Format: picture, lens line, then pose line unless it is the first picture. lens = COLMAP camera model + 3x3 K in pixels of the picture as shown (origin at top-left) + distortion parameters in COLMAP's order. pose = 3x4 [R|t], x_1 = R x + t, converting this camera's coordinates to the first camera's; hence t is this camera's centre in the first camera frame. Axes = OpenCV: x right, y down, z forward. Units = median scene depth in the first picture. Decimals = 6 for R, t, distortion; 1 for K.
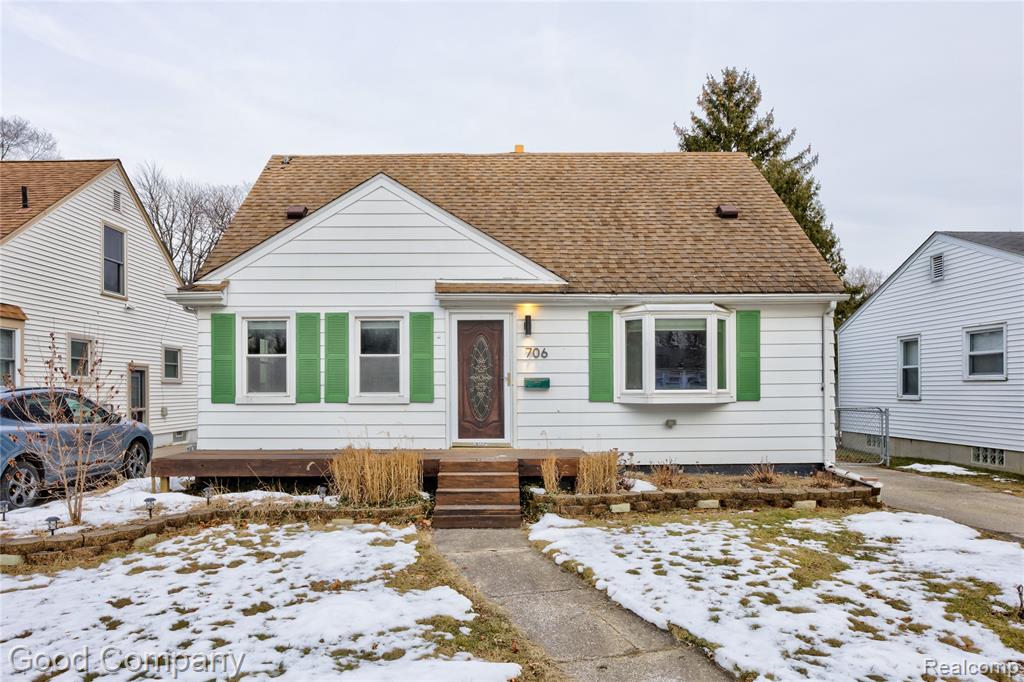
lens RADIAL K [[635.2, 0, 507.7], [0, 635.2, 347.5], [0, 0, 1]] dist [-0.001215, 0.001192]
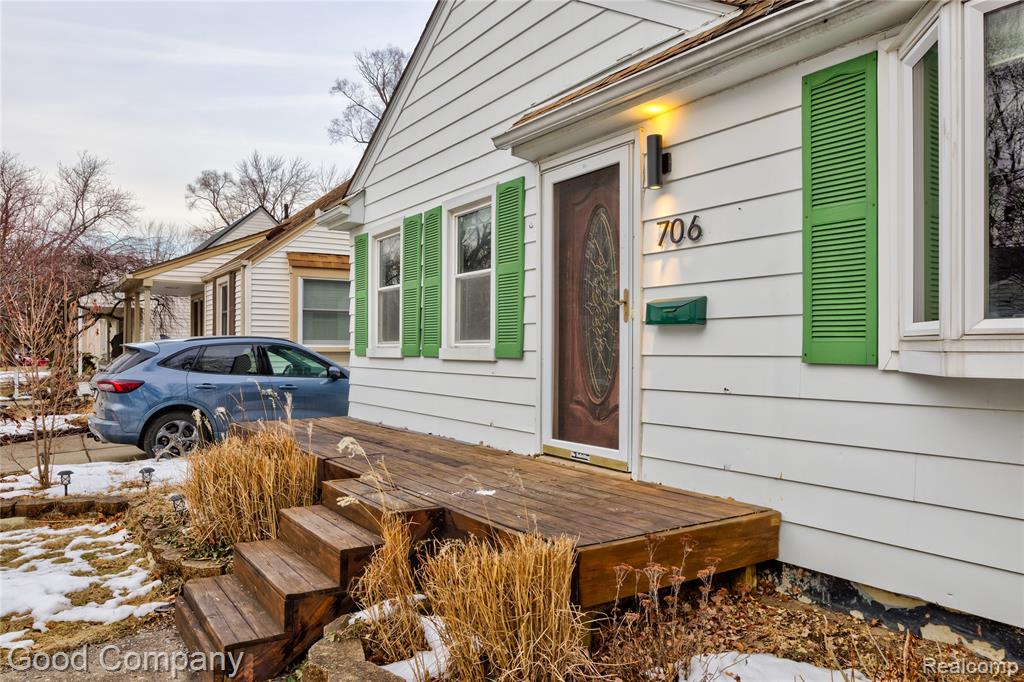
lens RADIAL K [[726.2, 0, 512.0], [0, 726.2, 341.0], [0, 0, 1]] dist [-0.009220, -0.001038]
pose [[0.543526, -0.007028, -0.839363, 0.349708], [0.054552, 0.998147, 0.026967, 0.055937], [0.837617, -0.060447, 0.542903, 0.684348]]
